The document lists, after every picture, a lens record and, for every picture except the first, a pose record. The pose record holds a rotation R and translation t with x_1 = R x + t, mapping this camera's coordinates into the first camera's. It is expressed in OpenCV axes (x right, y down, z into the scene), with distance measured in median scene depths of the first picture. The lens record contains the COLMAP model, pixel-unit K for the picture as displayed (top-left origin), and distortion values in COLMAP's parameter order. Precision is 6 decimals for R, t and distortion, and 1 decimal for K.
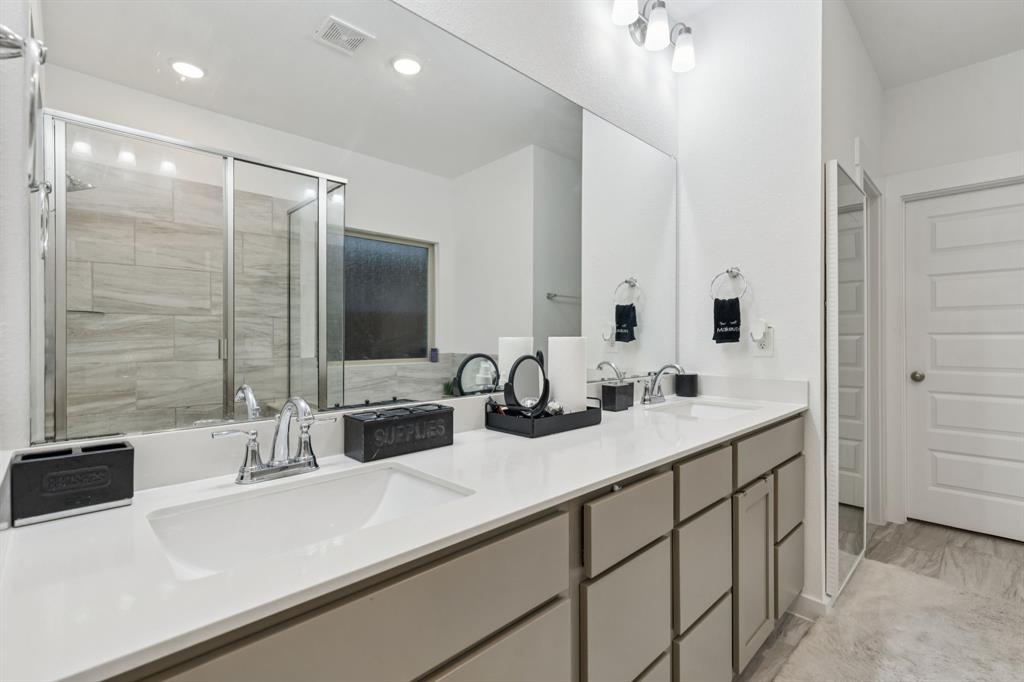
lens RADIAL K [[459.8, 0, 521.8], [0, 459.8, 337.6], [0, 0, 1]] dist [-0.000274, 0.001543]
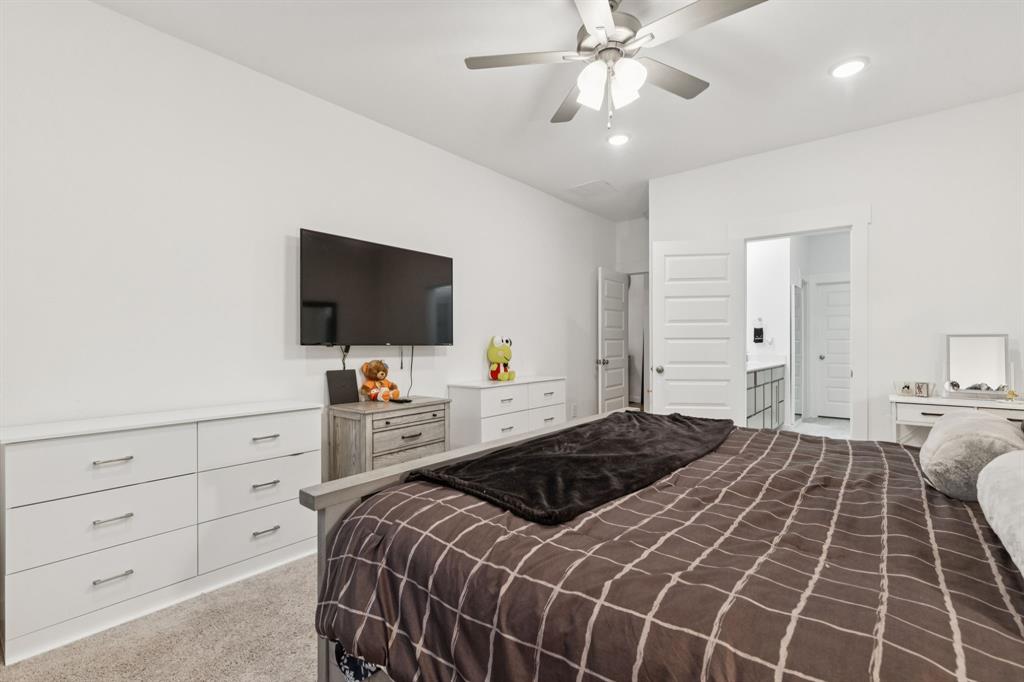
lens RADIAL K [[459.8, 0, 521.8], [0, 459.8, 337.6], [0, 0, 1]] dist [-0.000274, 0.001543]
pose [[0.995448, 0.002994, 0.095263, -1.336775], [-0.002033, 0.999946, -0.010181, 0.009479], [-0.095288, 0.009941, 0.995400, -1.776717]]
